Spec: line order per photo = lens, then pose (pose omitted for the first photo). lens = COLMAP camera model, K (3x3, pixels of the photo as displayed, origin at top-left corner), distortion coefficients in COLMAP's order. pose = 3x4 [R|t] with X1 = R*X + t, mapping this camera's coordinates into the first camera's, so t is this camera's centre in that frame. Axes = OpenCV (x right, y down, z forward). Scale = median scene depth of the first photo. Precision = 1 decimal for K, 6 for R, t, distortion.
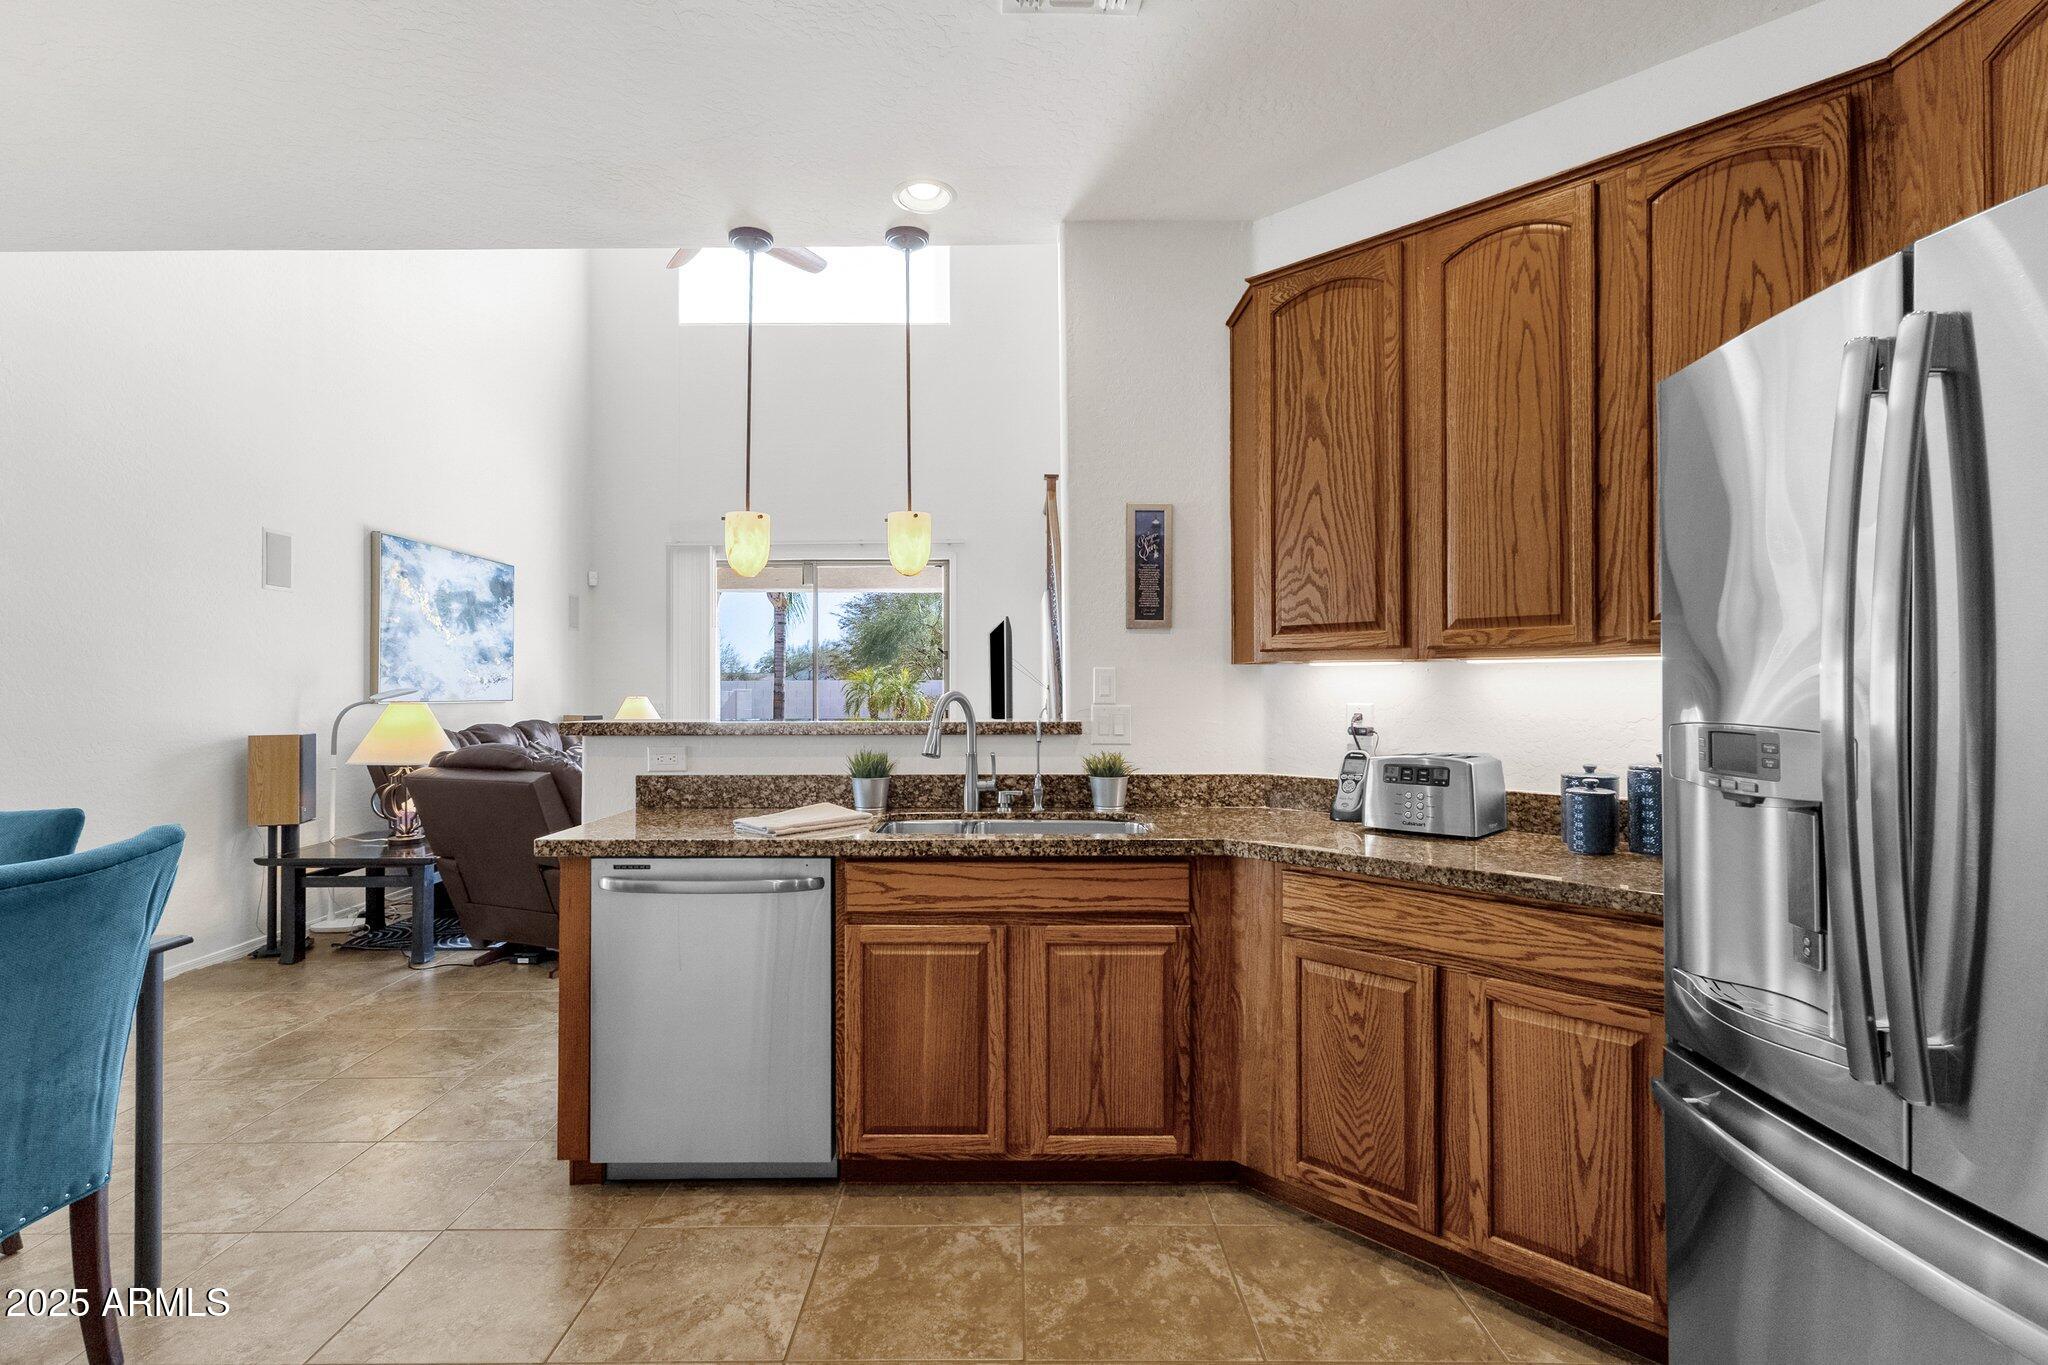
lens RADIAL K [[961.2, 0, 1004.2], [0, 961.2, 682.1], [0, 0, 1]] dist [0.000181, 0.000569]
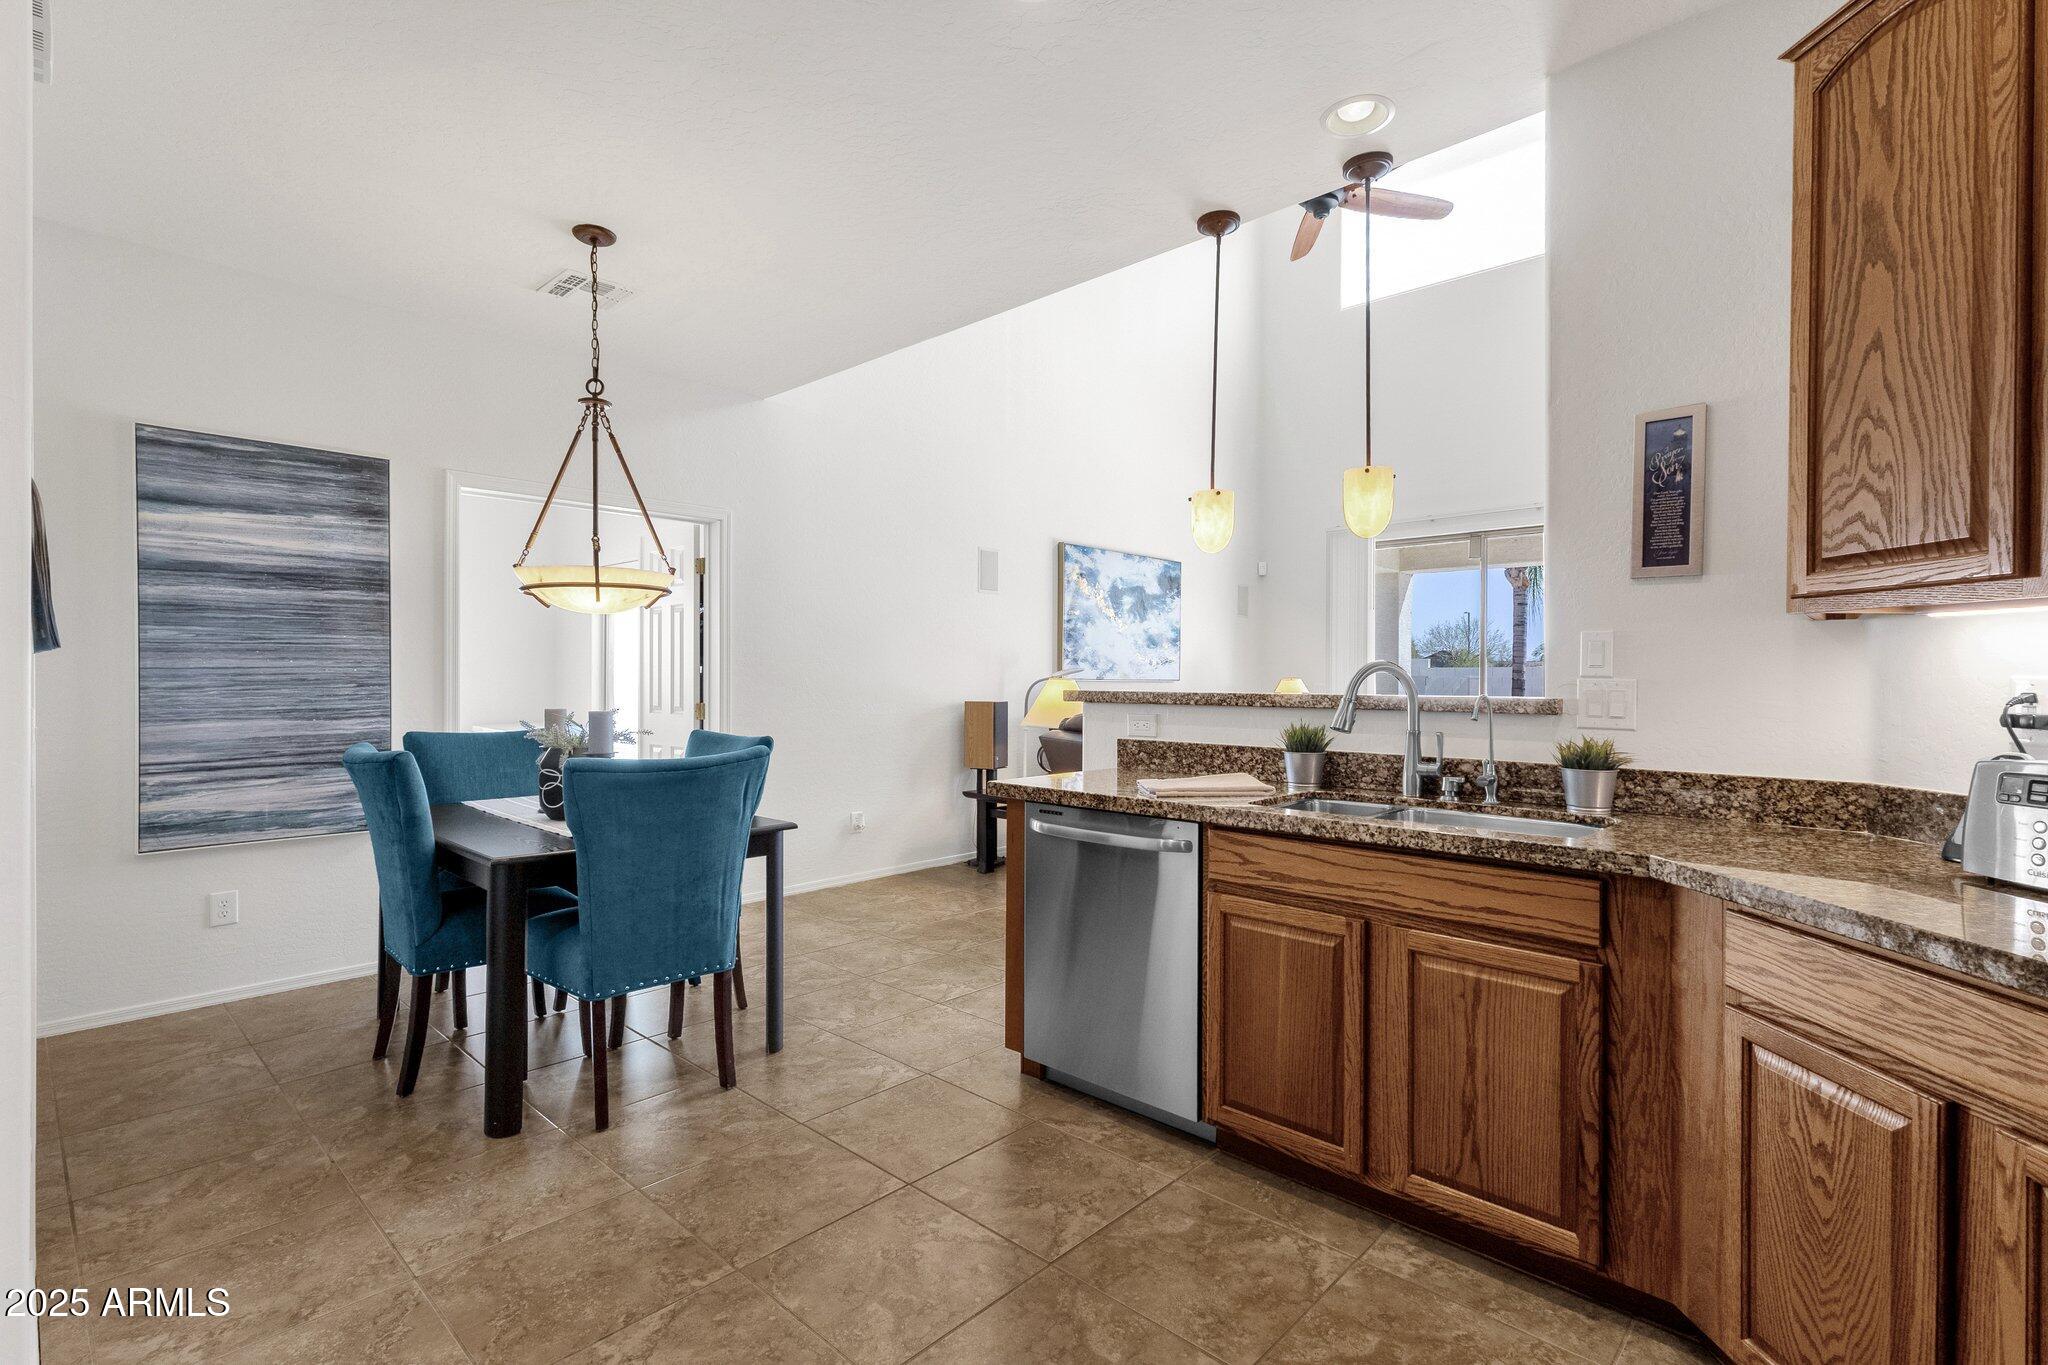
lens RADIAL K [[949.5, 0, 1018.0], [0, 949.5, 682.3], [0, 0, 1]] dist [0.005261, 0.001555]
pose [[0.731453, 0.009777, -0.681822, 0.349419], [-0.001516, 0.999918, 0.012711, 0.021696], [0.681890, -0.008264, 0.731408, 0.136484]]
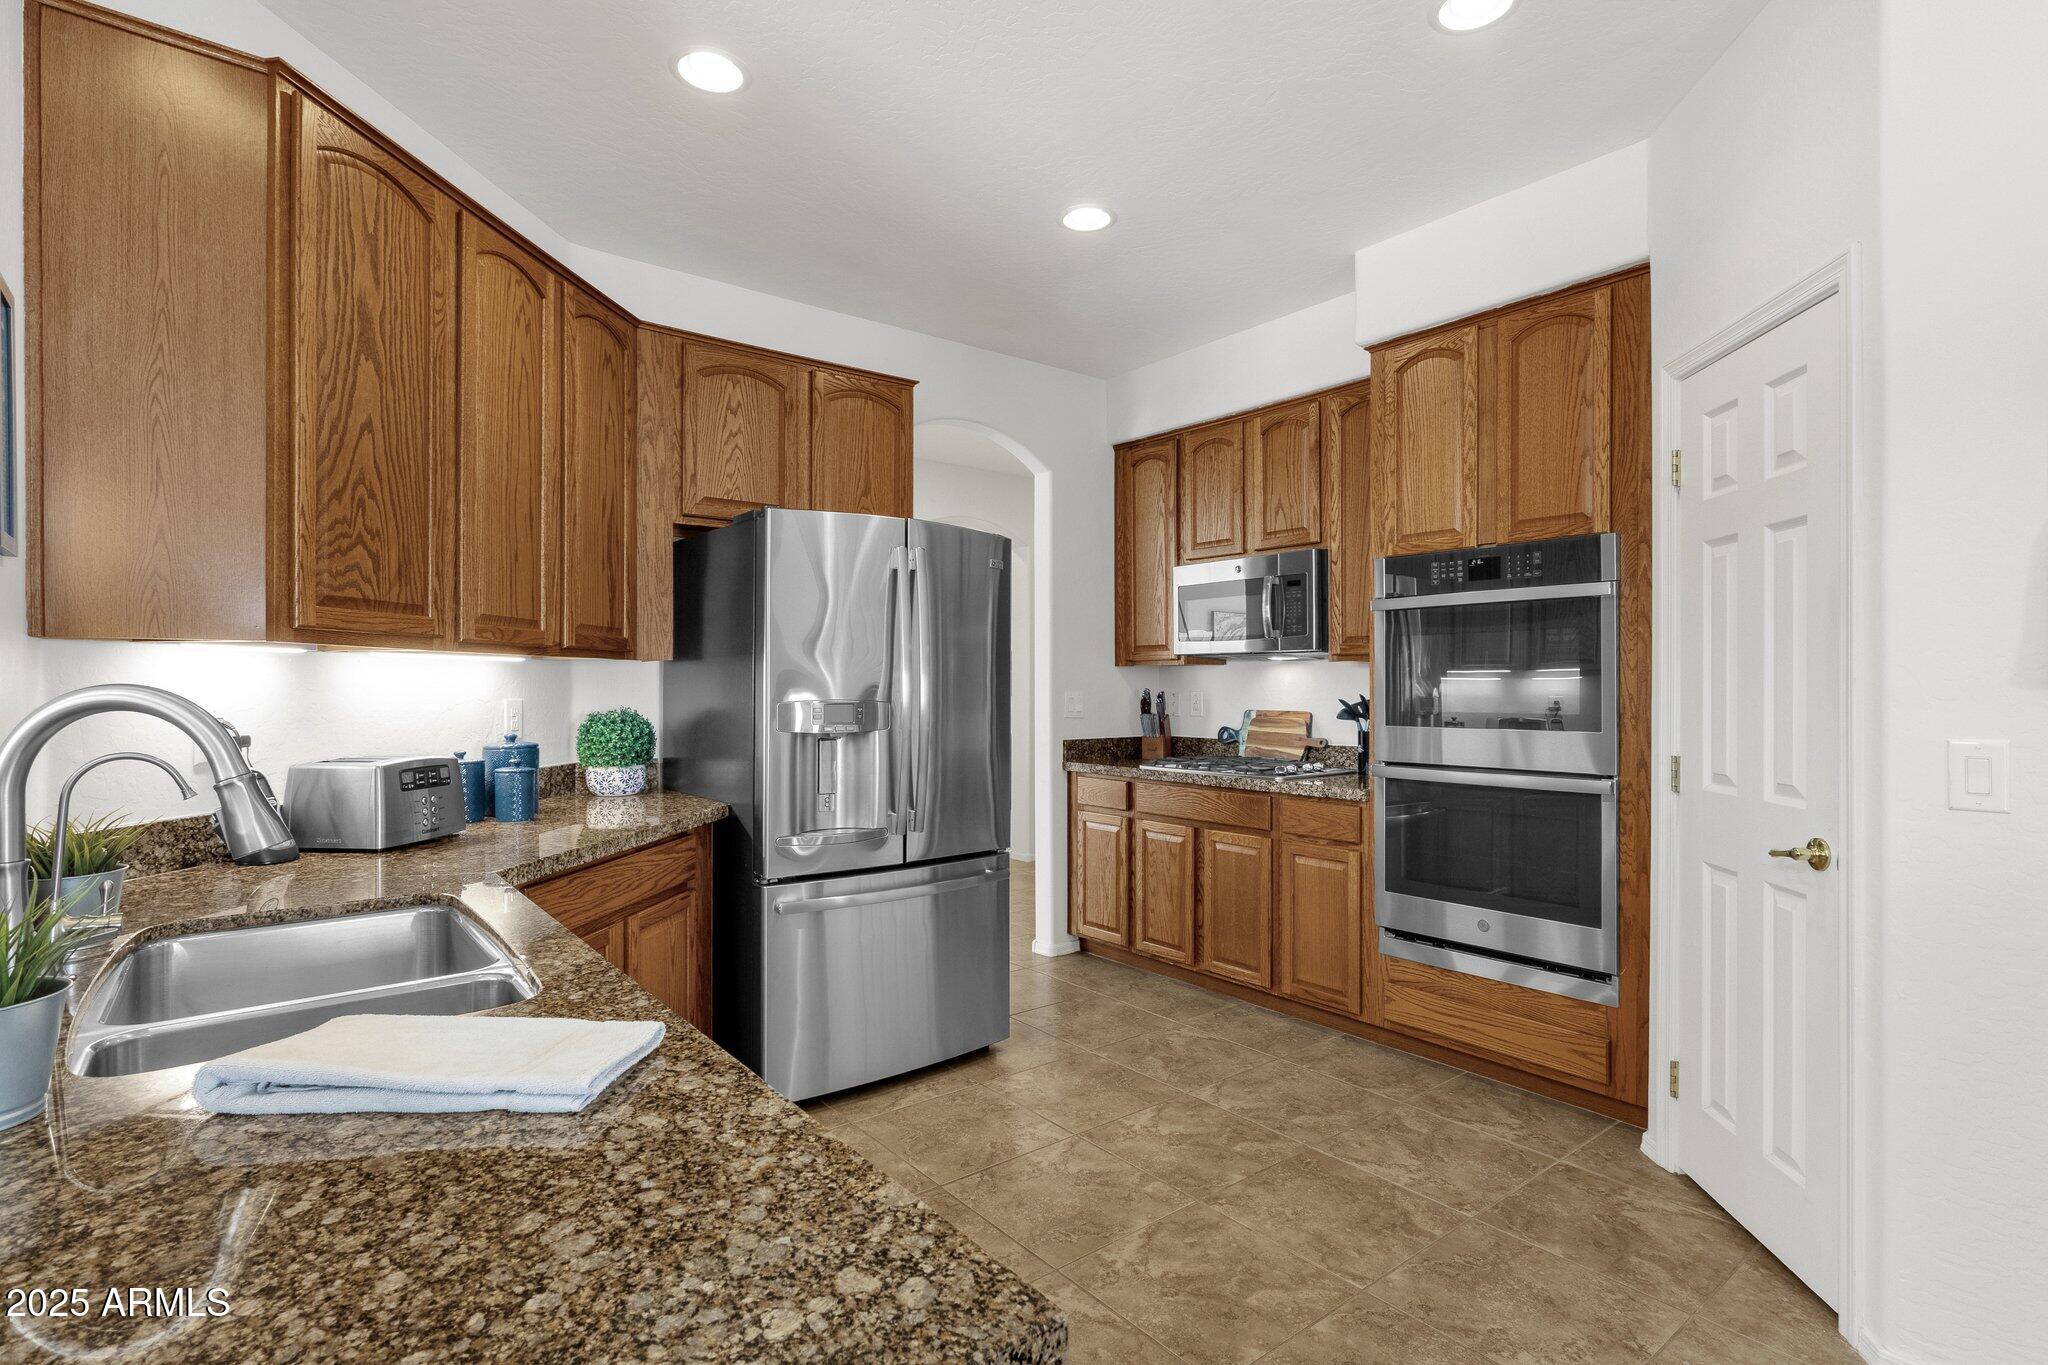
lens RADIAL K [[1000.1, 0, 1024.0], [0, 1000.1, 682.5], [0, 0, 1]] dist [0.001587, 0.001160]
pose [[-0.626289, 0.004204, 0.779579, -0.646844], [-0.002025, 0.999973, -0.007020, 0.011728], [-0.779588, -0.005975, -0.626264, 1.113847]]
